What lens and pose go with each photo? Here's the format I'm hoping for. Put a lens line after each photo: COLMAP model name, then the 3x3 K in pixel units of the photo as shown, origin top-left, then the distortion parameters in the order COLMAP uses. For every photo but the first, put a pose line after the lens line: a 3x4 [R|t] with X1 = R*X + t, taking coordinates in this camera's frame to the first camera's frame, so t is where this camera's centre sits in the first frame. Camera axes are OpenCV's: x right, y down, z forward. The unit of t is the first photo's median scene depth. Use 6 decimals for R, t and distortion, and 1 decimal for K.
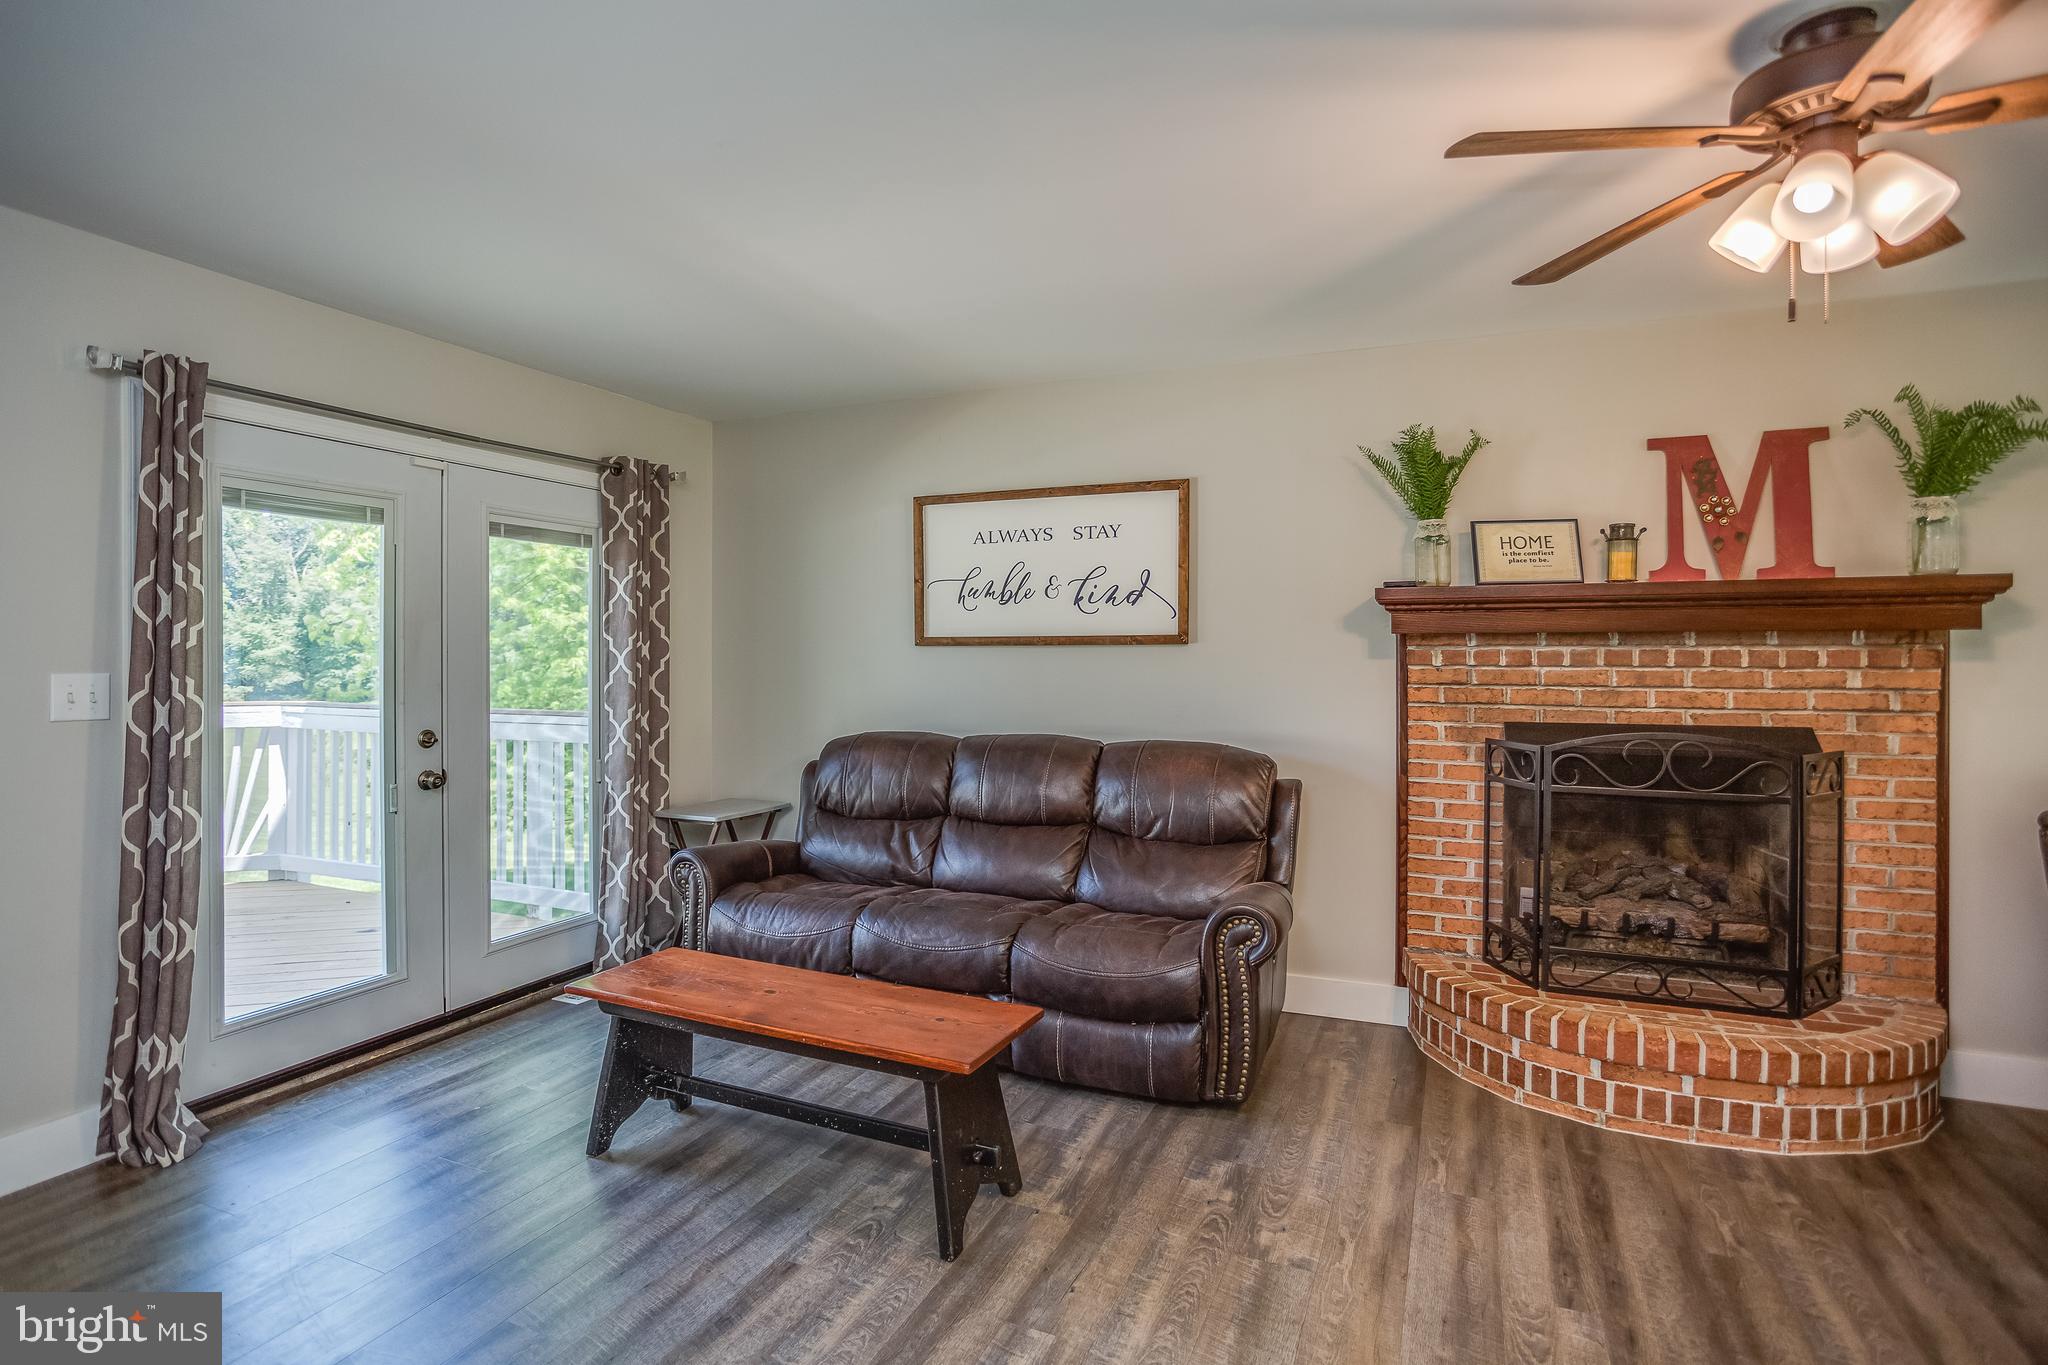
lens RADIAL K [[991.3, 0, 1109.1], [0, 991.3, 659.0], [0, 0, 1]] dist [-0.003726, 0.001007]
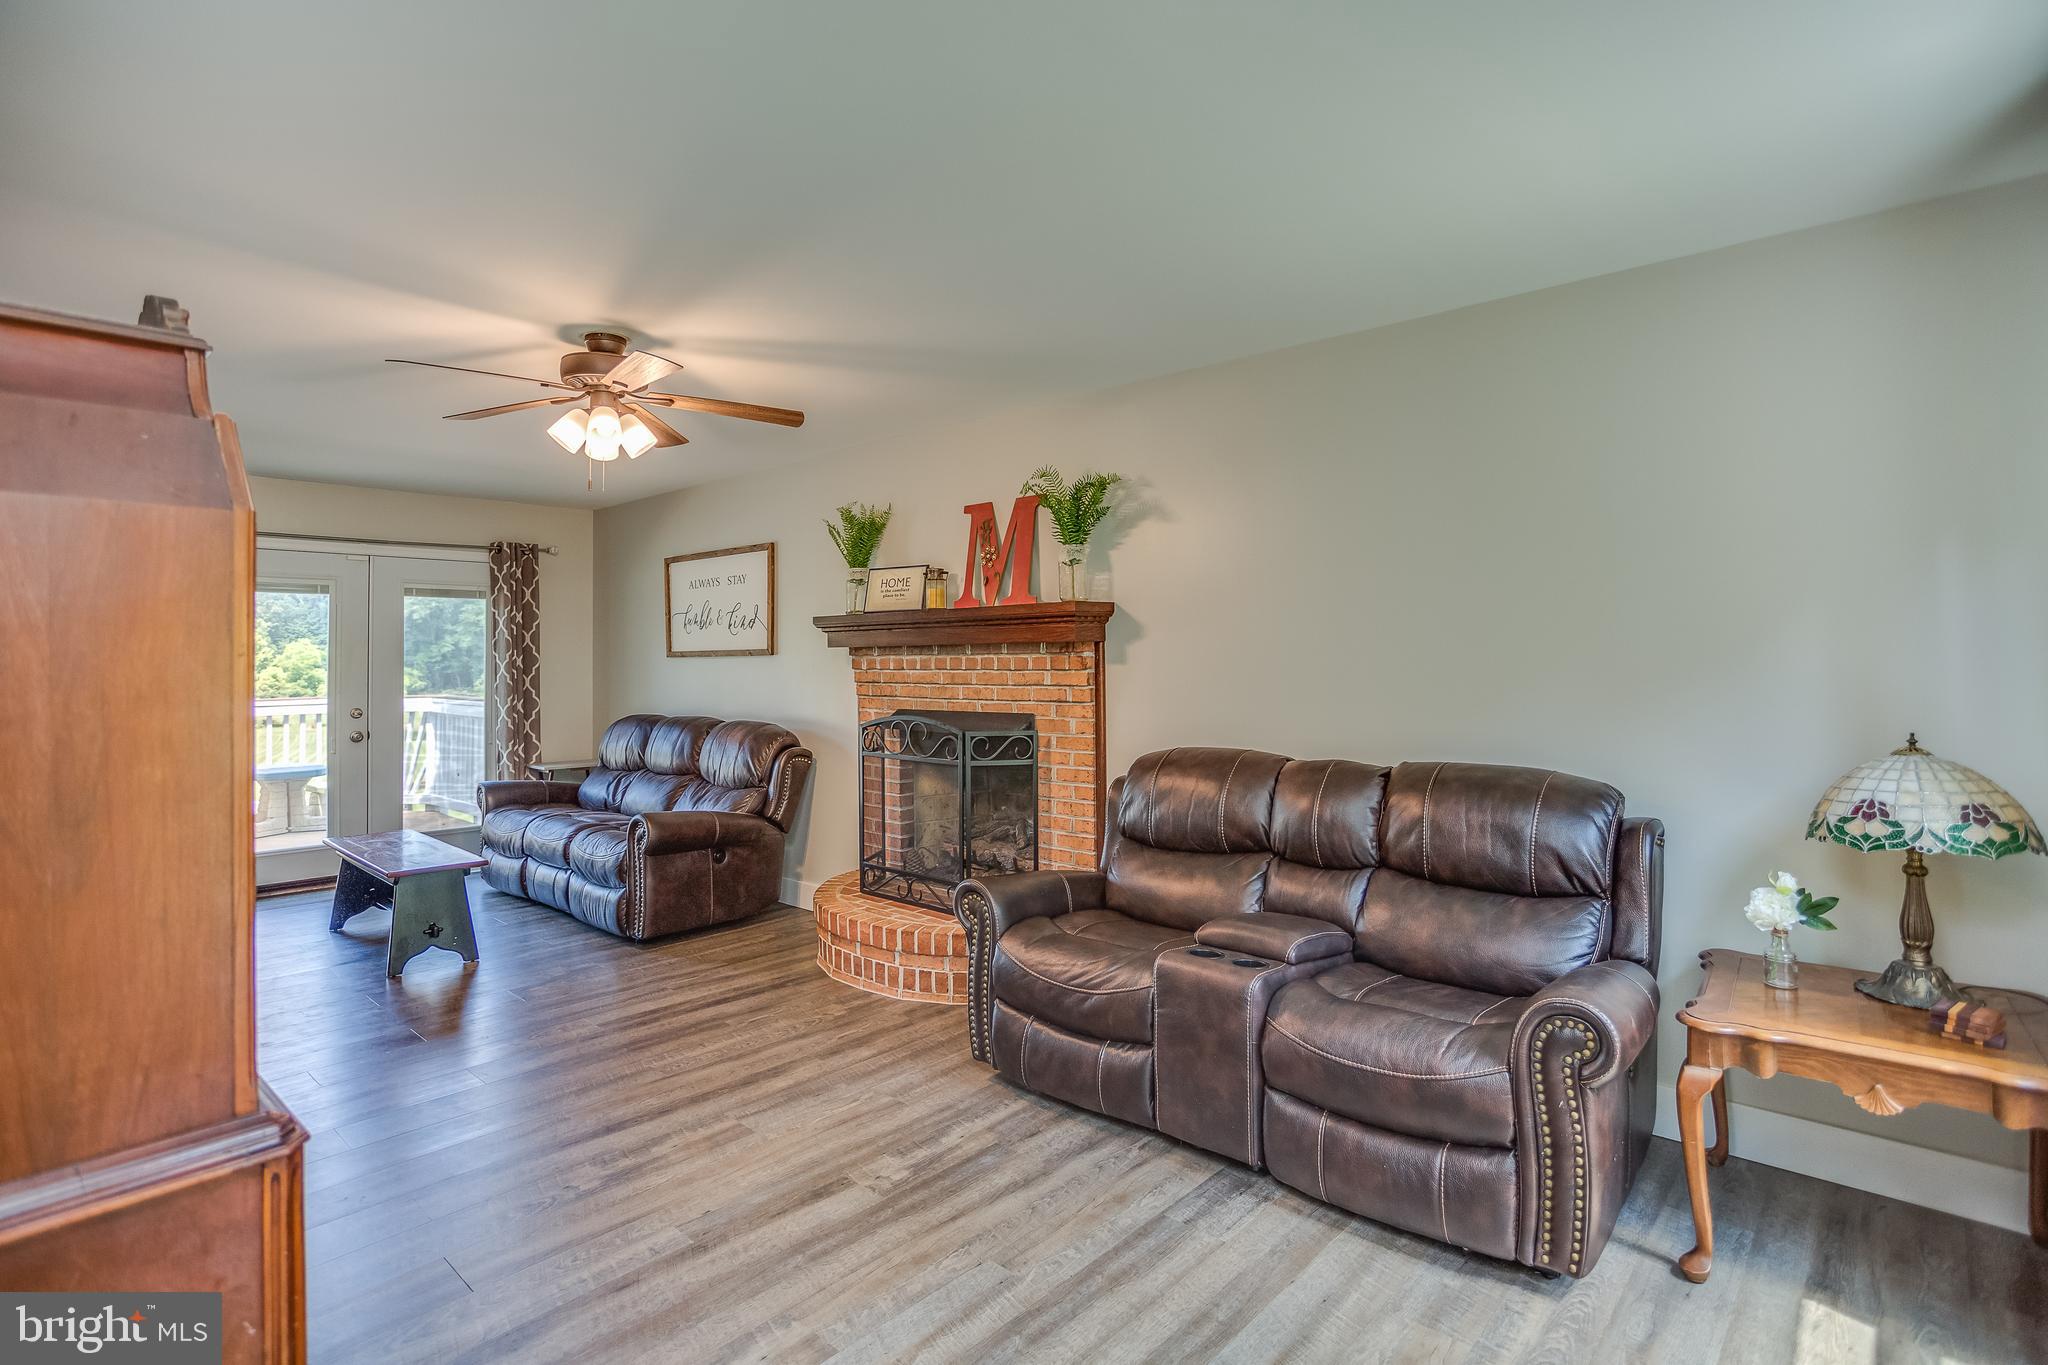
lens RADIAL K [[991.3, 0, 1083.0], [0, 991.3, 650.5], [0, 0, 1]] dist [-0.003726, 0.001007]
pose [[0.945569, -0.006474, -0.325356, 1.136823], [-0.001877, 0.999677, -0.025345, 0.015126], [0.325415, 0.024576, 0.945252, -0.254364]]
